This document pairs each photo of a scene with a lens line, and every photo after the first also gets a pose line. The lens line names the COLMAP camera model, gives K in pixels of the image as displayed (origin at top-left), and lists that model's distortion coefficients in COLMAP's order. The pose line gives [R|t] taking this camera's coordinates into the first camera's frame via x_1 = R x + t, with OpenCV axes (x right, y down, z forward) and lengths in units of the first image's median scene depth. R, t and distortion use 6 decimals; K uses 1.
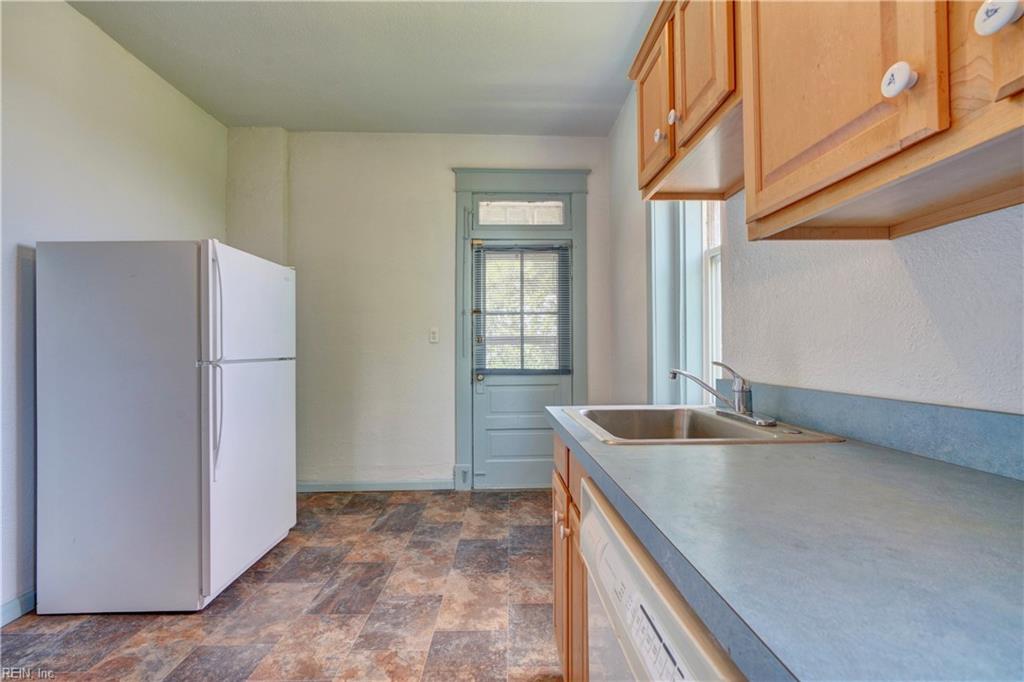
lens RADIAL K [[456.0, 0, 511.0], [0, 456.0, 344.4], [0, 0, 1]] dist [-0.015333, 0.007824]
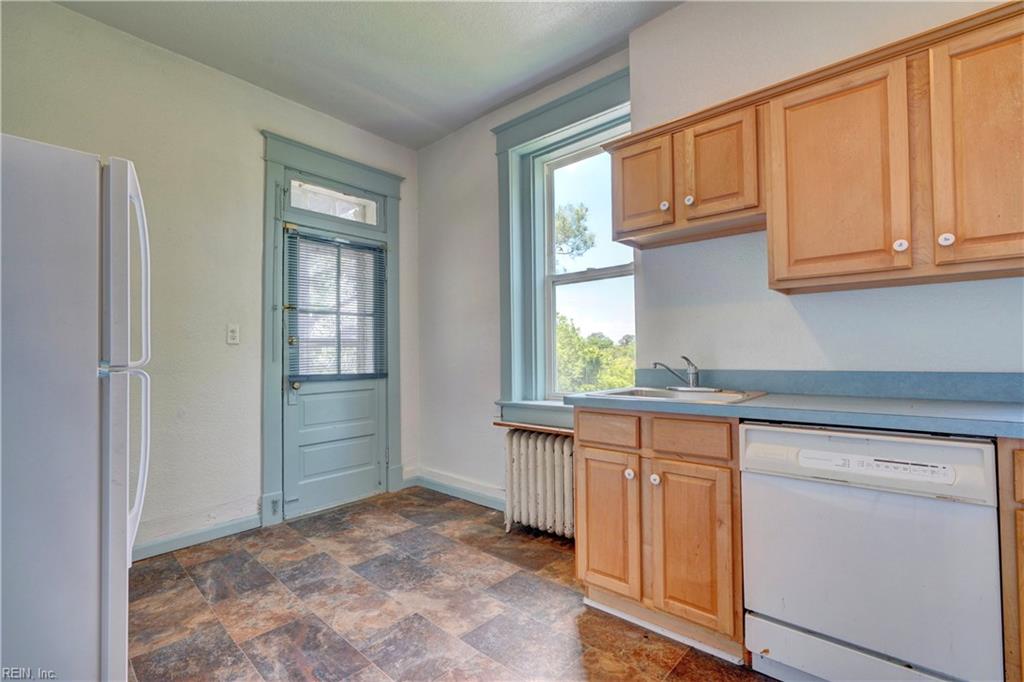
lens RADIAL K [[456.0, 0, 511.0], [0, 456.0, 344.4], [0, 0, 1]] dist [-0.015333, 0.007824]
pose [[0.688478, 0.012449, 0.725151, -0.410319], [-0.000678, 0.999863, -0.016521, 0.009319], [-0.725257, 0.010883, 0.688392, 0.124012]]
